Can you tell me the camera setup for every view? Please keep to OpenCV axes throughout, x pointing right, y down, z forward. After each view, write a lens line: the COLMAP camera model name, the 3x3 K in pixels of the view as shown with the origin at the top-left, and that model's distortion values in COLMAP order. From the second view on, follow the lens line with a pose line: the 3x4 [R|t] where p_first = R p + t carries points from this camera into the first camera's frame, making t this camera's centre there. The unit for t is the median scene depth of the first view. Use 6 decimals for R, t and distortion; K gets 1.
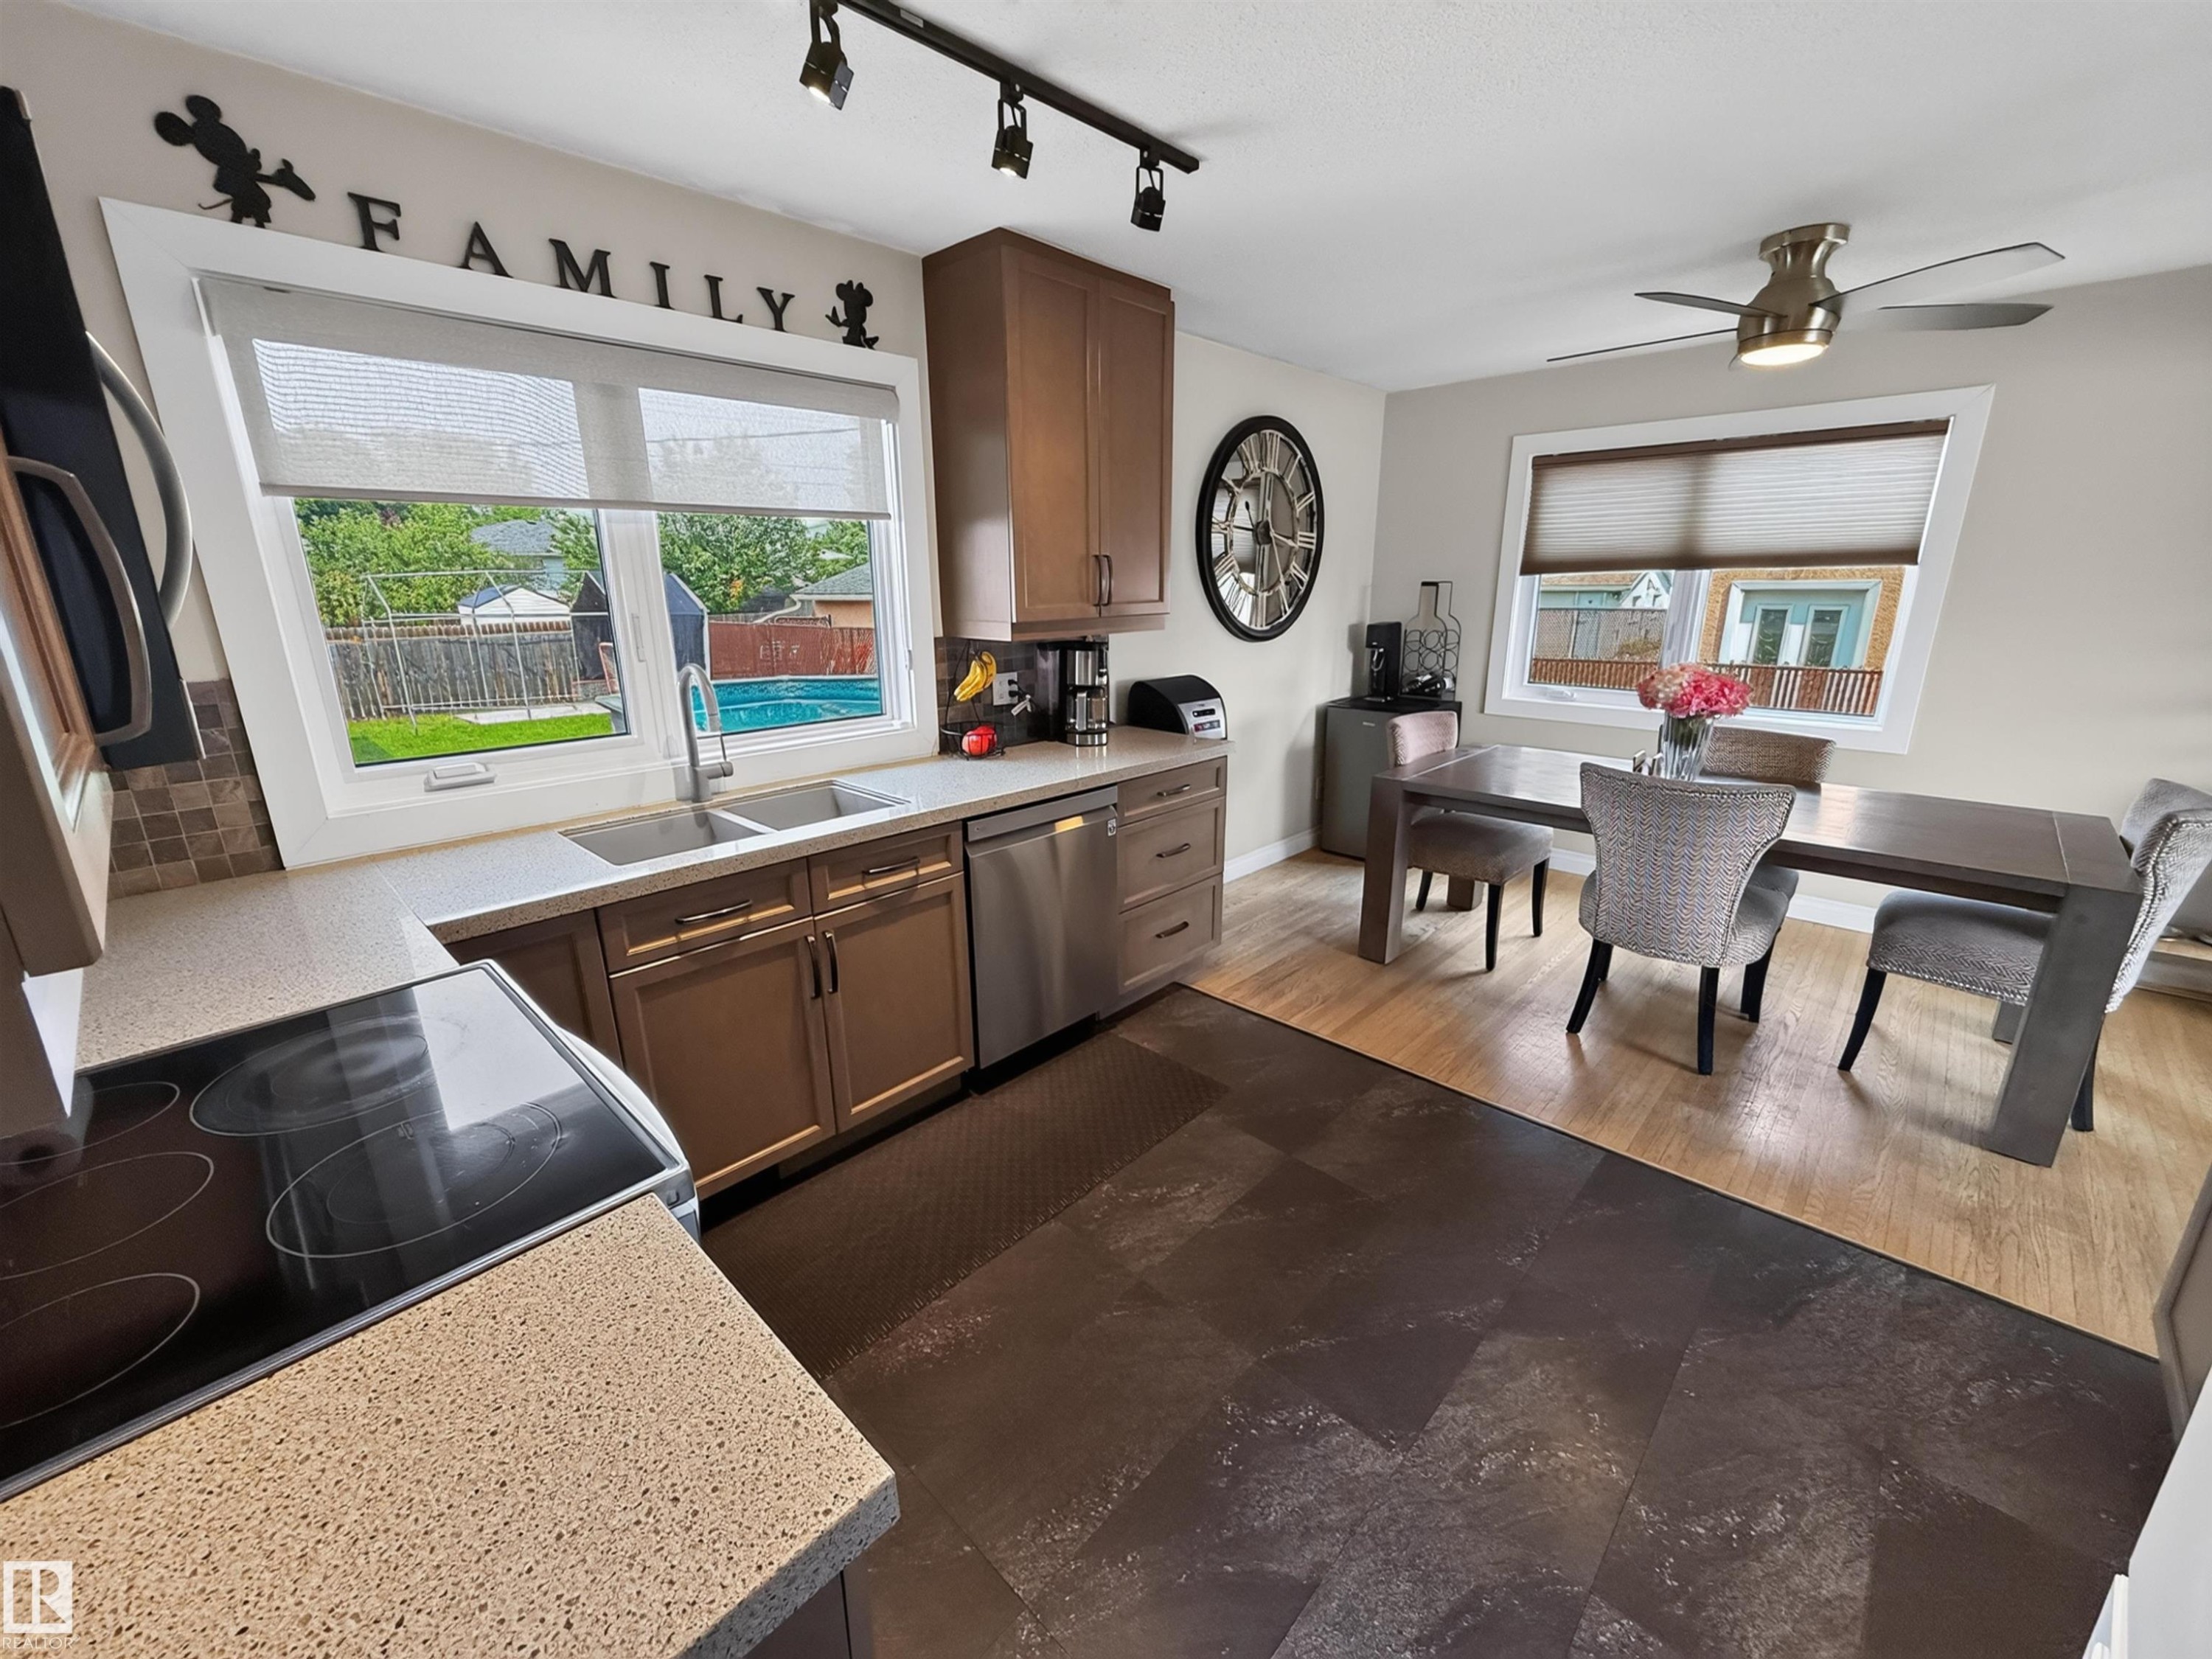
lens RADIAL K [[881.1, 0, 1103.0], [0, 881.1, 828.1], [0, 0, 1]] dist [0.003683, -0.001298]
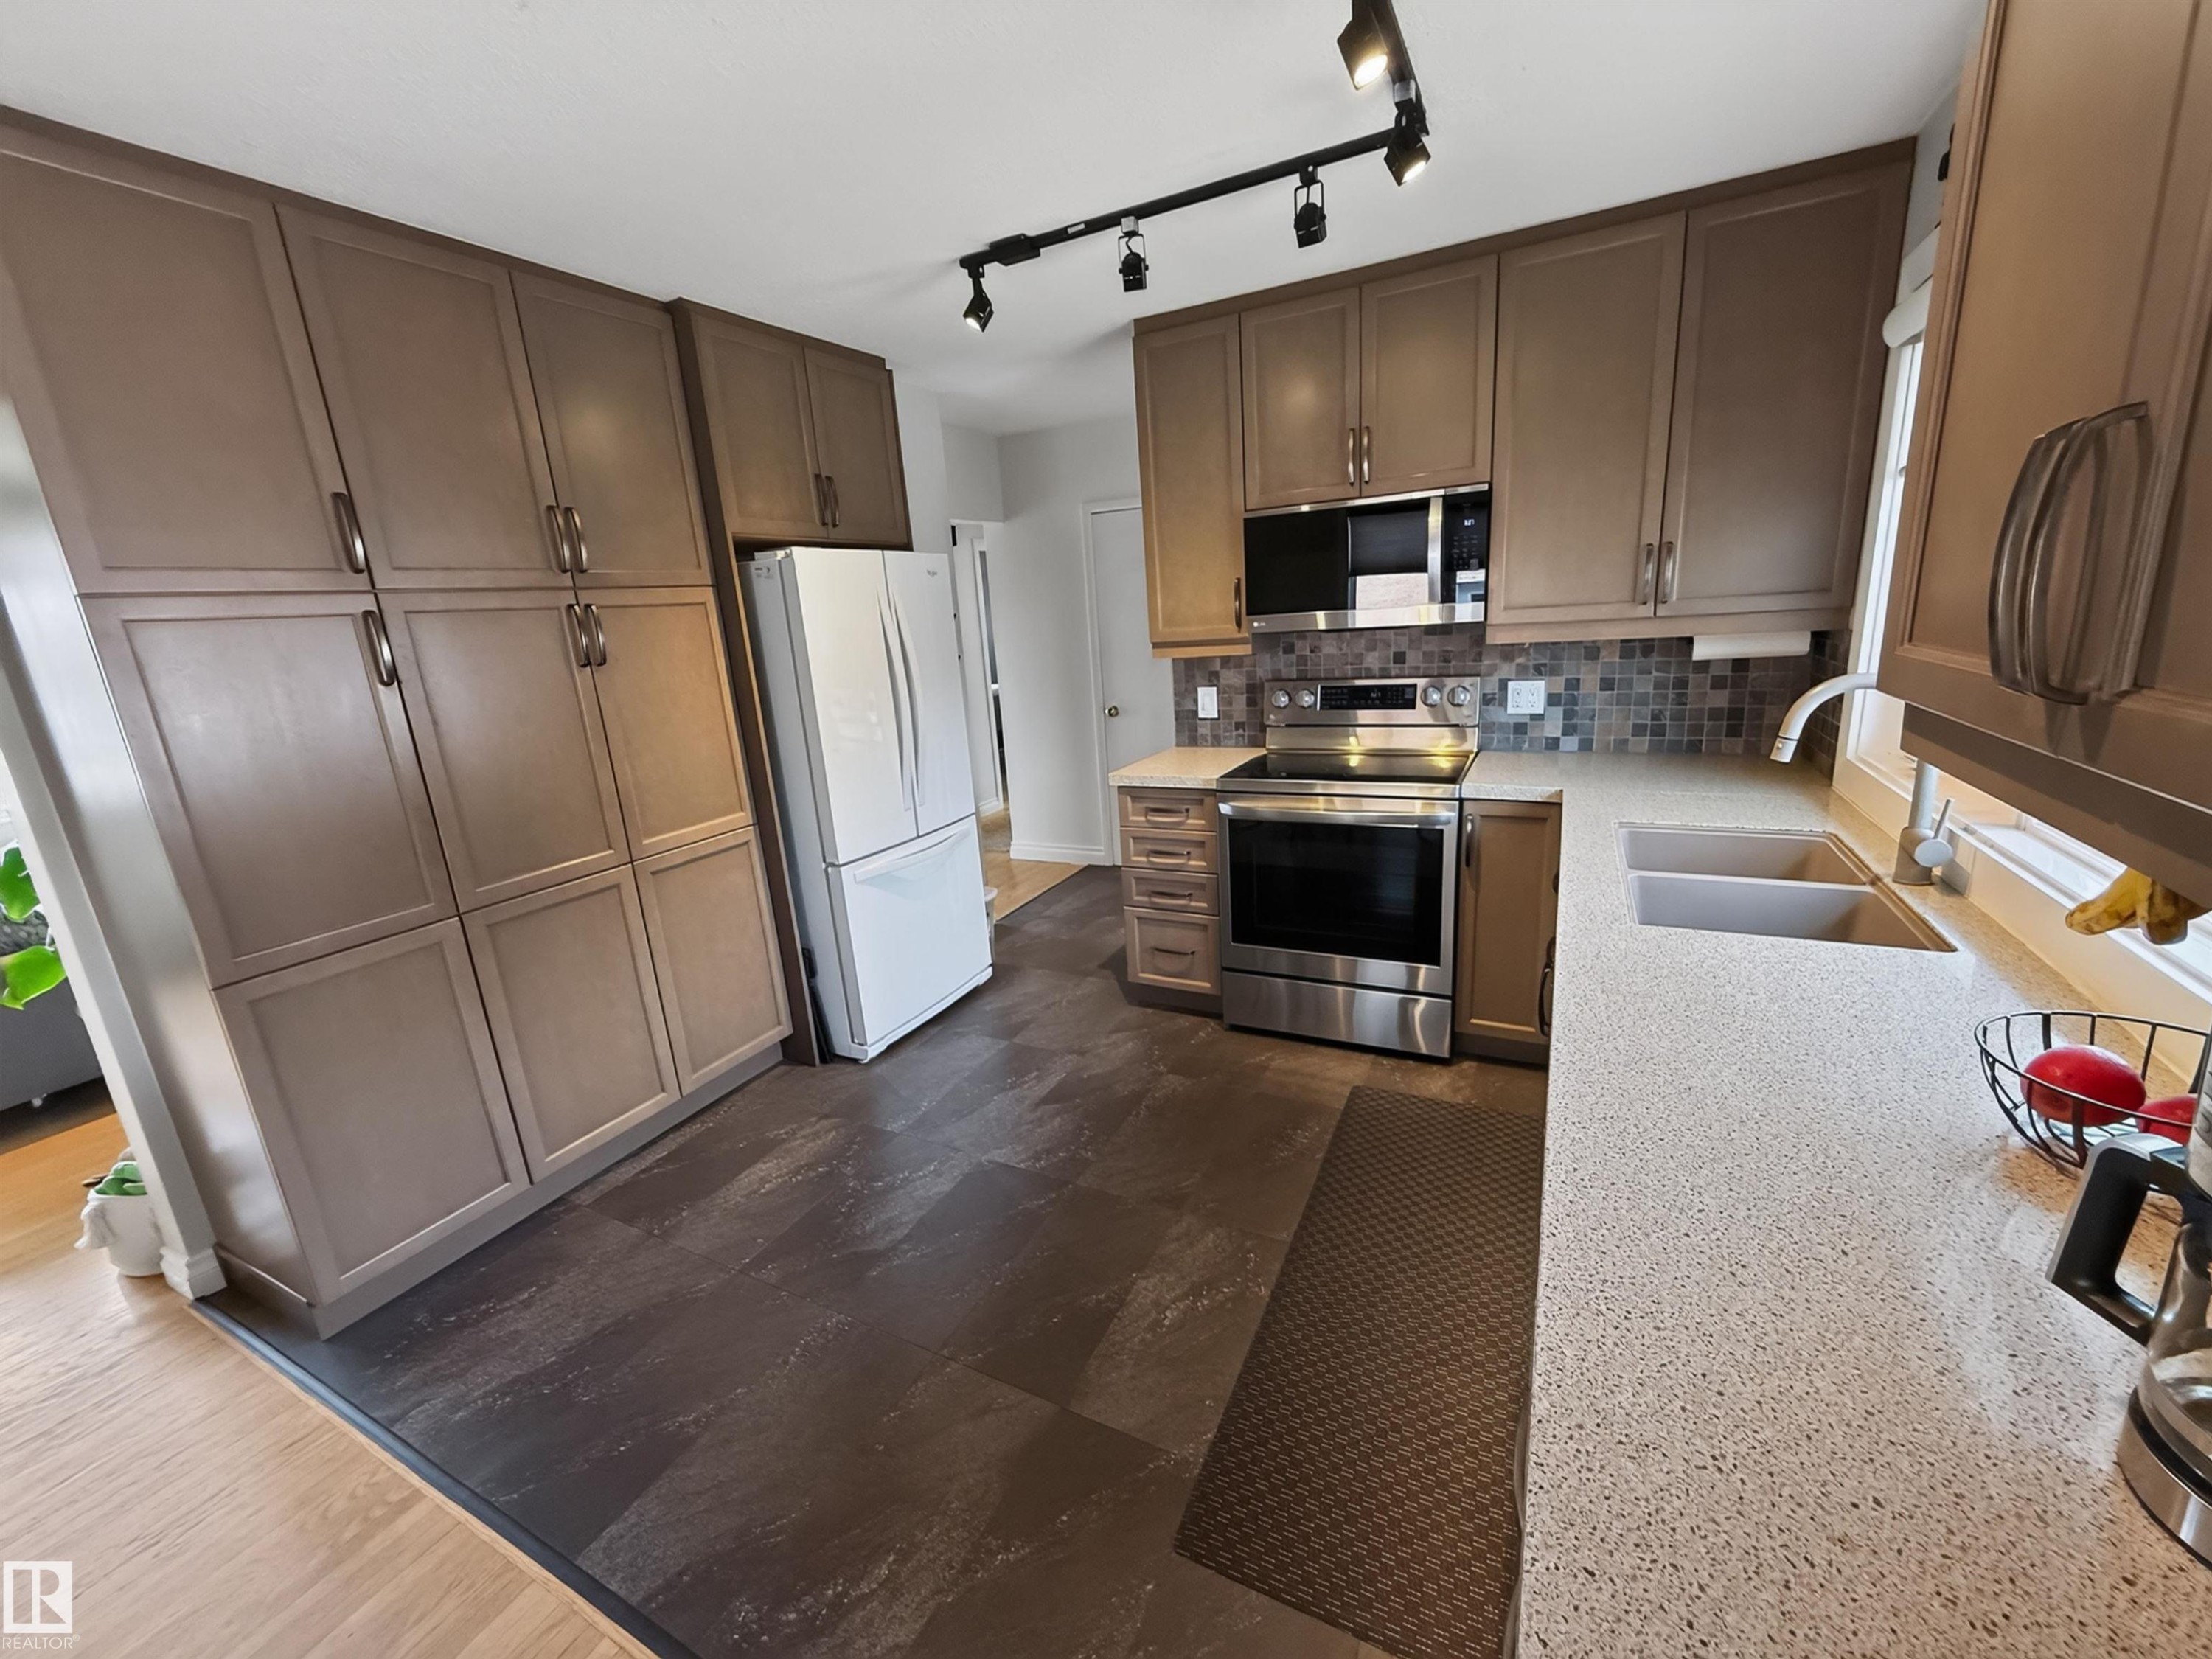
lens RADIAL K [[881.1, 0, 1099.4], [0, 881.1, 830.3], [0, 0, 1]] dist [0.003683, -0.001298]
pose [[-0.957289, 0.138468, -0.253818, 0.311881], [-0.004423, 0.870748, 0.491709, -0.409512], [0.289098, 0.471831, -0.832945, 1.431777]]
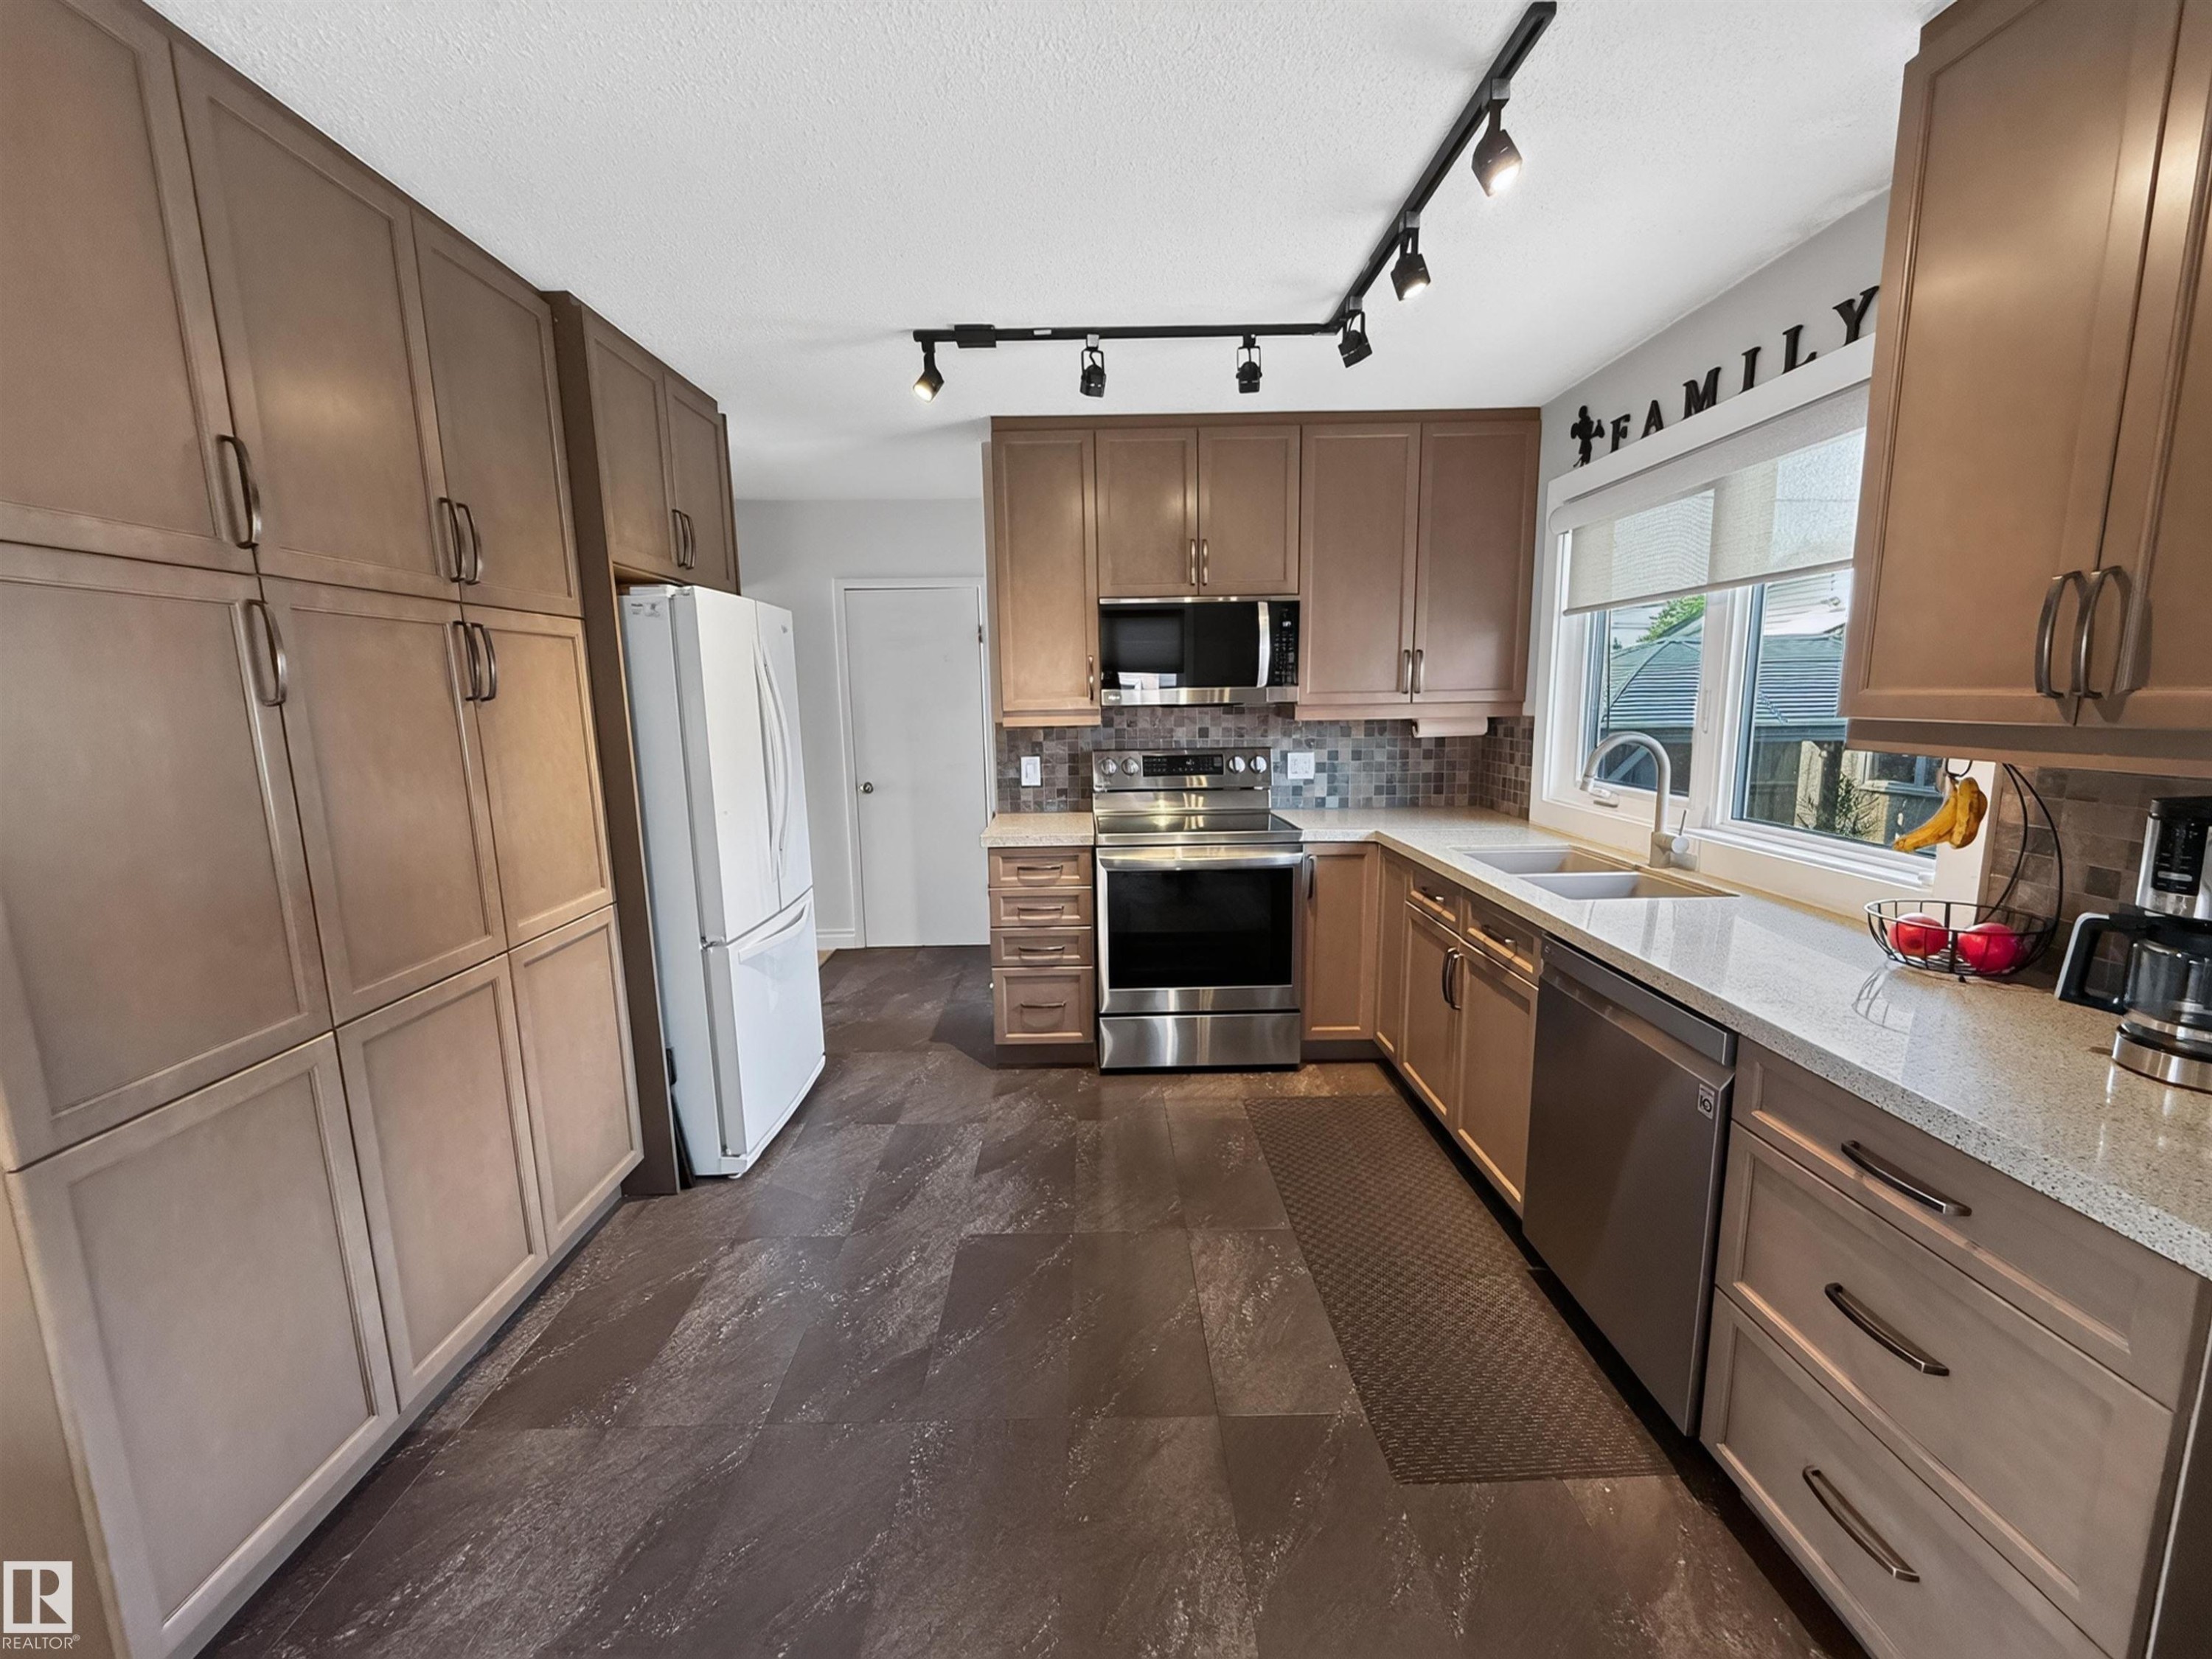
lens RADIAL K [[881.1, 0, 1099.9], [0, 881.1, 830.8], [0, 0, 1]] dist [0.003683, -0.001298]
pose [[-0.716076, 0.130586, -0.685698, 0.754243], [-0.167522, 0.921484, 0.350433, -0.338492], [0.677622, 0.365807, -0.637977, 1.263958]]
